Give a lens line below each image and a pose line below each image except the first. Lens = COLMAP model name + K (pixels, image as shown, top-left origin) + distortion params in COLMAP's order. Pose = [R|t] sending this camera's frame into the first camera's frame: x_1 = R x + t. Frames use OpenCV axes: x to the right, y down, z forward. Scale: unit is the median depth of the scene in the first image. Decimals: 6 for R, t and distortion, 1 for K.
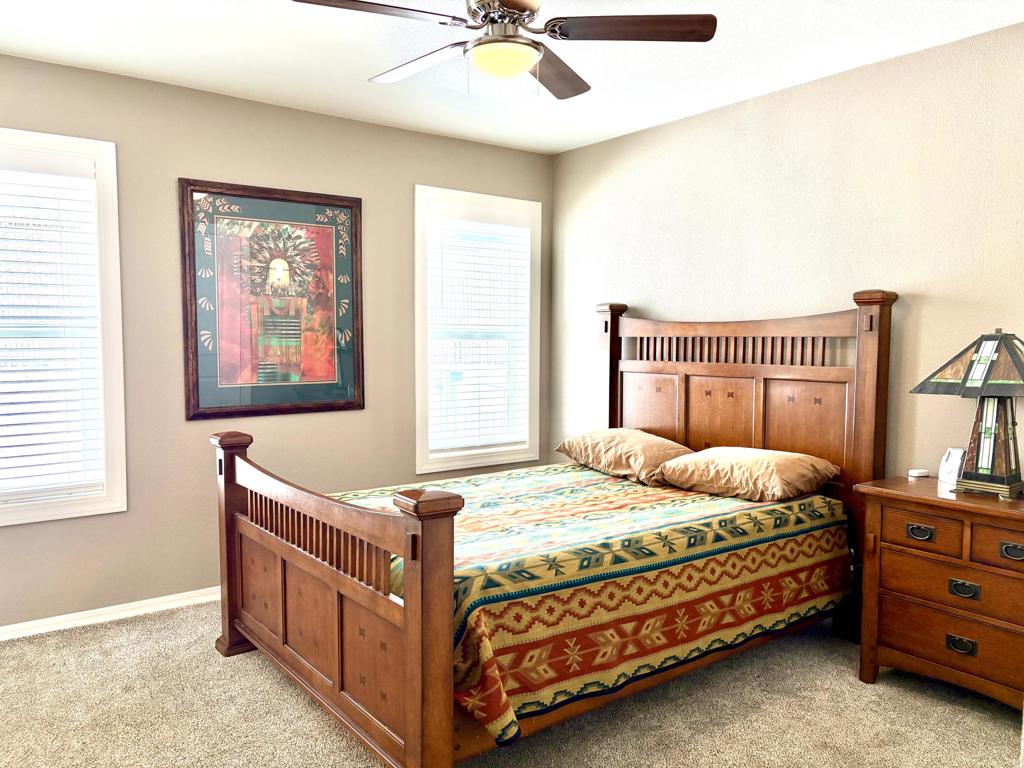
lens RADIAL K [[776.9, 0, 510.6], [0, 776.9, 388.3], [0, 0, 1]] dist [0.036824, -0.000343]
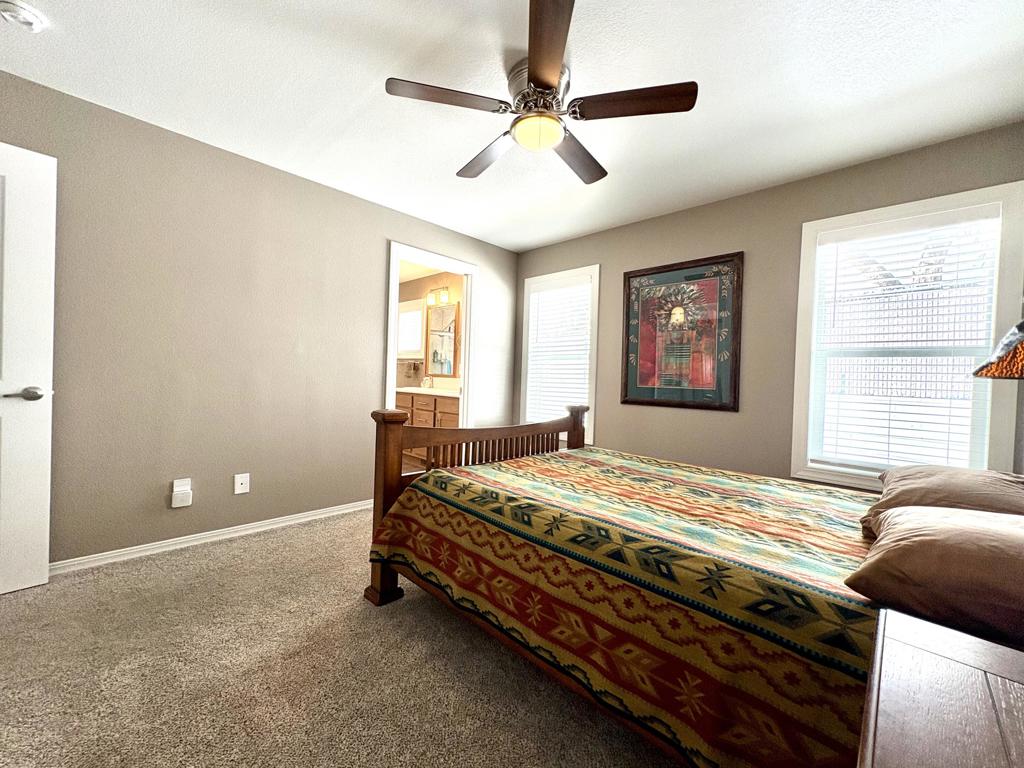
lens RADIAL K [[410.4, 0, 512.3], [0, 410.4, 380.6], [0, 0, 1]] dist [0.000167, 0.000095]
pose [[0.146196, 0.007393, -0.989228, 0.470083], [-0.100844, 0.994874, -0.007469, 0.019568], [0.984102, 0.100850, 0.146192, 0.576341]]
